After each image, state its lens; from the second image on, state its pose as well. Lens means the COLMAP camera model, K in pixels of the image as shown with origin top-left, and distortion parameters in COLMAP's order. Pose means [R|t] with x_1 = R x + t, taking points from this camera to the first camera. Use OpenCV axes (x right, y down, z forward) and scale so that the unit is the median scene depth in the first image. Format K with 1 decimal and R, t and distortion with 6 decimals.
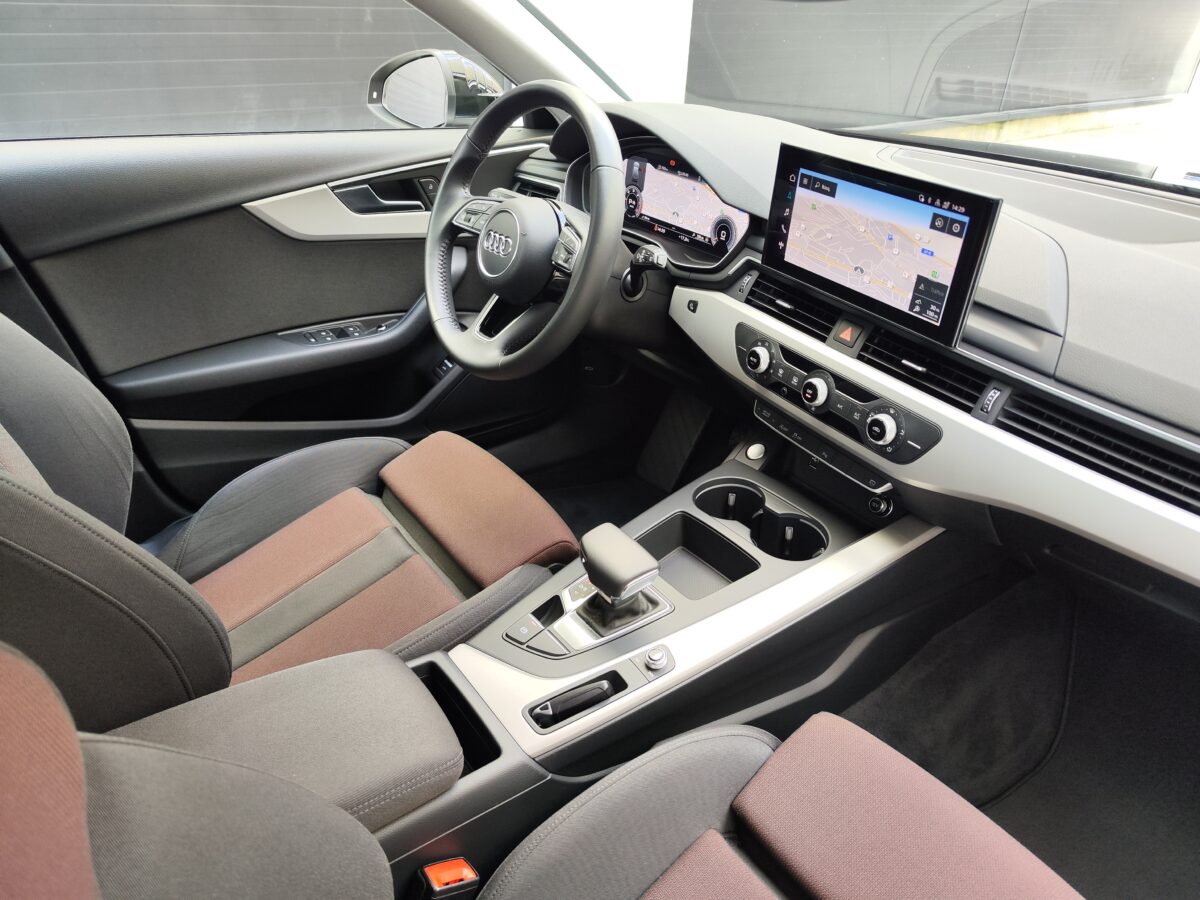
lens RADIAL K [[814.4, 0, 600.0], [0, 814.4, 450.0], [0, 0, 1]] dist [-0.000590, -0.000998]
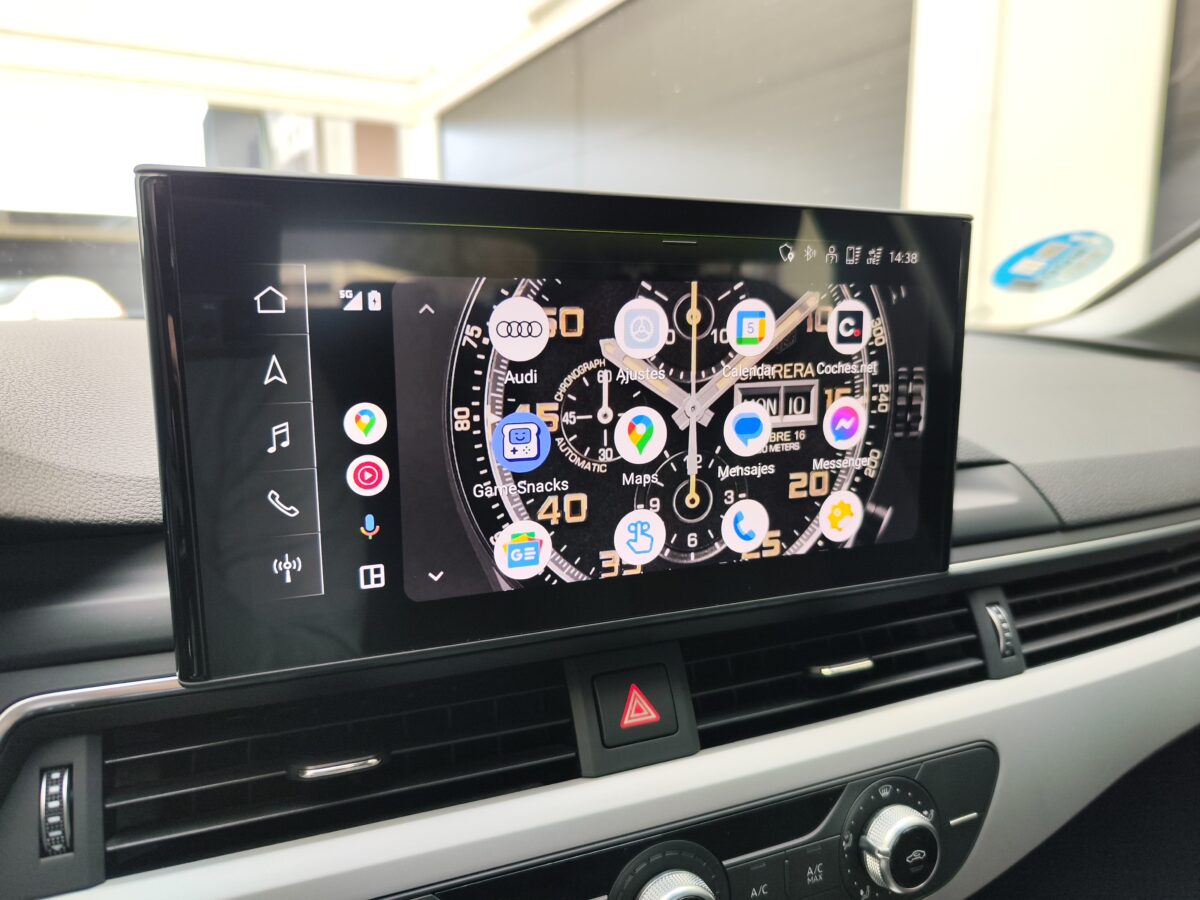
lens RADIAL K [[815.2, 0, 606.1], [0, 815.2, 447.8], [0, 0, 1]] dist [-0.002198, 0.000485]
pose [[0.161626, -0.175947, 0.971041, -0.010869], [0.527728, 0.846876, 0.065610, -0.223937], [-0.833895, 0.501841, 0.229729, 0.742562]]
